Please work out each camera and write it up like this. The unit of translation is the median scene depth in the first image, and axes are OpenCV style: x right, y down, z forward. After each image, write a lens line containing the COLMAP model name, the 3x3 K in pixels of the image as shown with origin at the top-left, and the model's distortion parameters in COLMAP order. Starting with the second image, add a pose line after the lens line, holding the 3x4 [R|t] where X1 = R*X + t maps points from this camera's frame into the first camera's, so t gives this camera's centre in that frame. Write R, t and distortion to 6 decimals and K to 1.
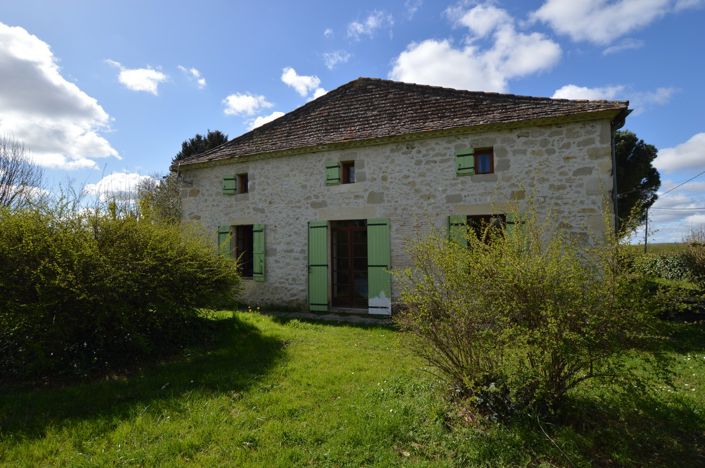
lens RADIAL K [[338.9, 0, 351.9], [0, 338.9, 242.9], [0, 0, 1]] dist [-0.017559, 0.000905]
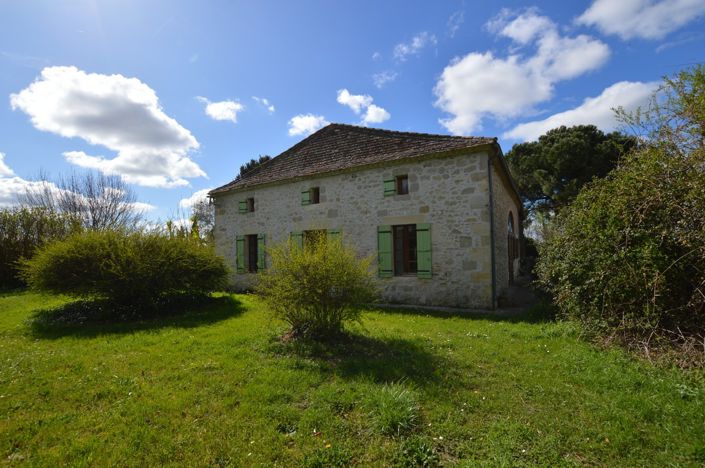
lens RADIAL K [[311.7, 0, 352.5], [0, 311.7, 234.0], [0, 0, 1]] dist [-0.031067, 0.000736]
pose [[0.987104, -0.021207, -0.158671, 0.367549], [0.015385, 0.999166, -0.037834, -0.001401], [0.159341, 0.034905, 0.986606, -0.245187]]
